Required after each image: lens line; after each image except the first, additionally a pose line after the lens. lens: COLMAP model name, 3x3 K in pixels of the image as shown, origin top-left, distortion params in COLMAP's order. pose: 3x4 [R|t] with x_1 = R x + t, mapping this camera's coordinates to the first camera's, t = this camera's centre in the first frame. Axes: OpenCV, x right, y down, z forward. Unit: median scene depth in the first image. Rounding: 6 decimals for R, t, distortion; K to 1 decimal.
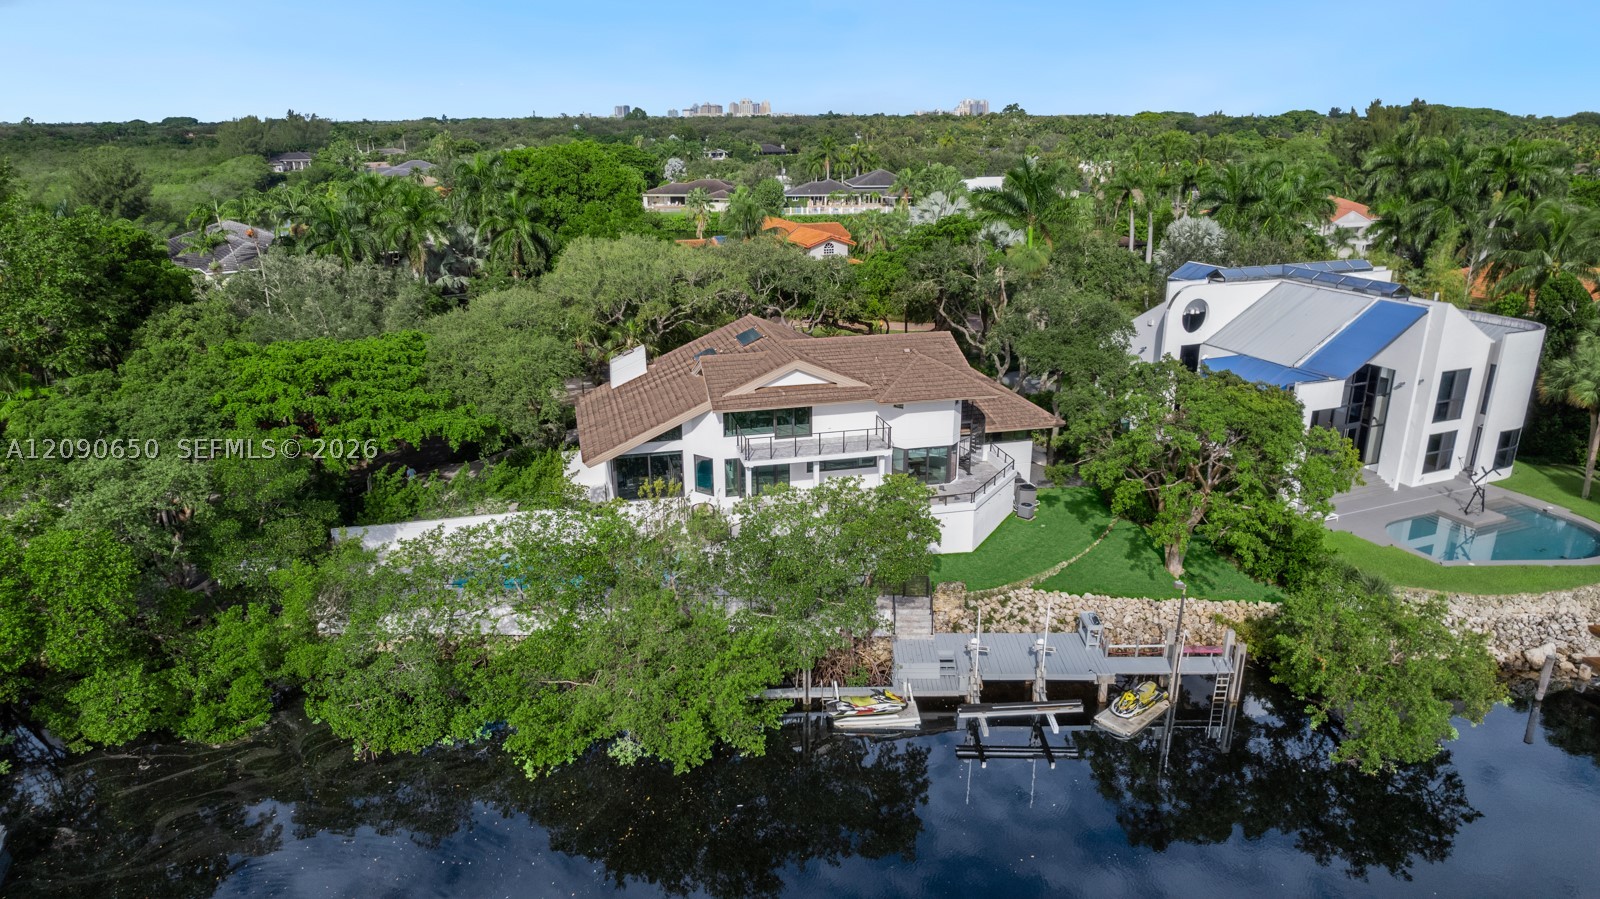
lens RADIAL K [[993.0, 0, 800.0], [0, 993.0, 449.5], [0, 0, 1]] dist [-0.063952, 0.049376]
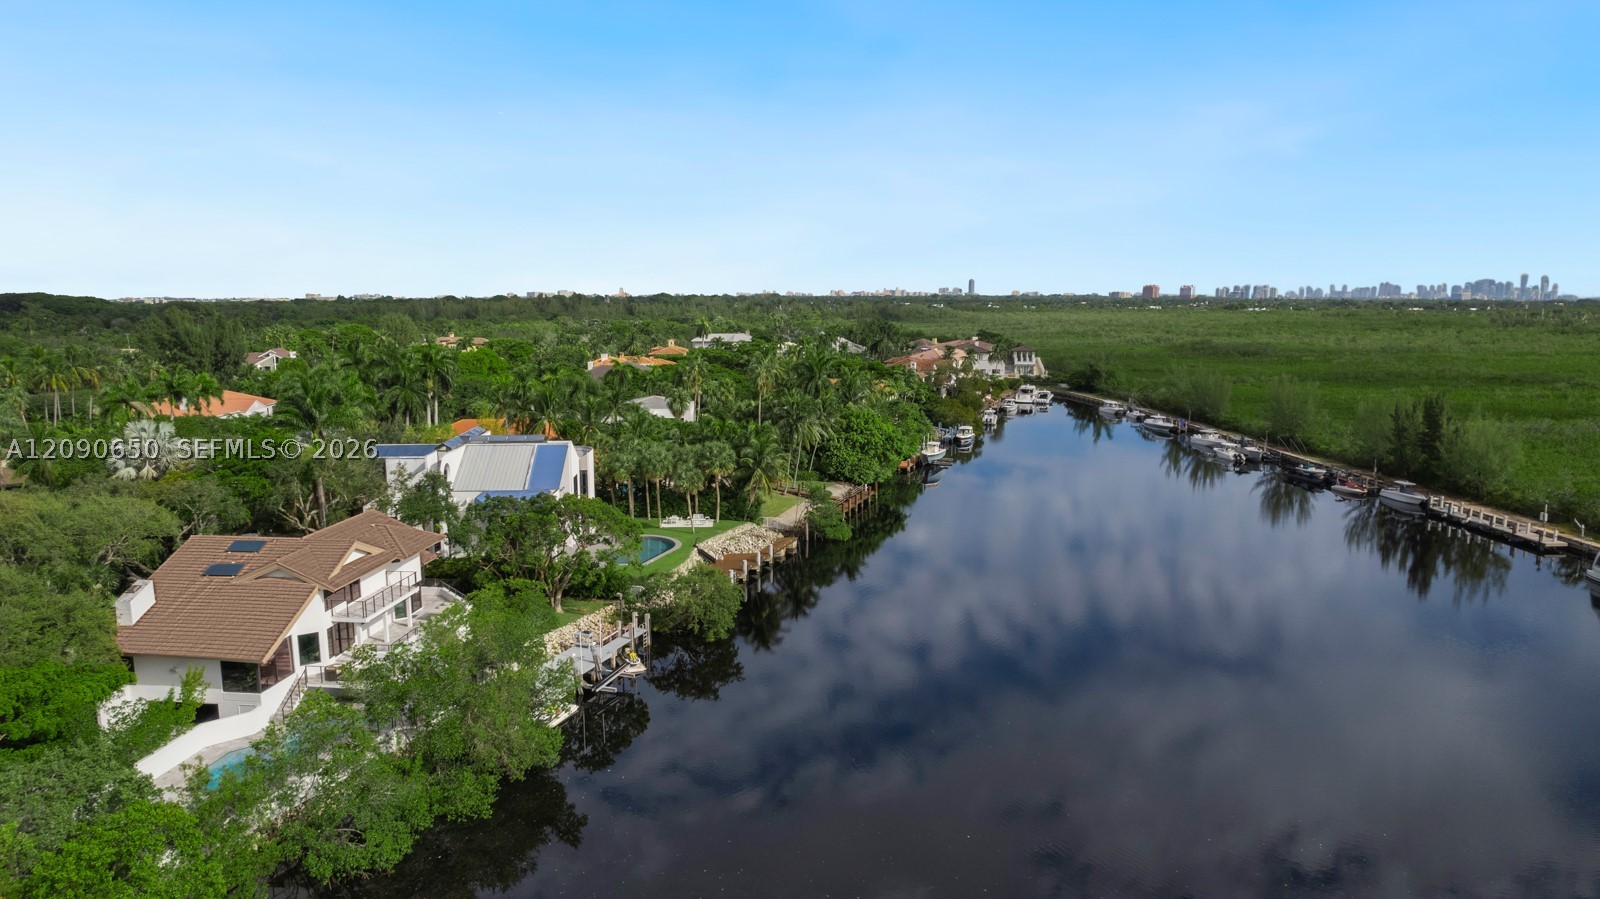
lens RADIAL K [[993.0, 0, 800.0], [0, 993.0, 449.5], [0, 0, 1]] dist [-0.063952, 0.049376]
pose [[0.344377, -0.132054, 0.929498, -1.002194], [0.297507, 0.954383, 0.025364, -0.061347], [-0.890446, 0.267798, 0.367955, -0.073878]]
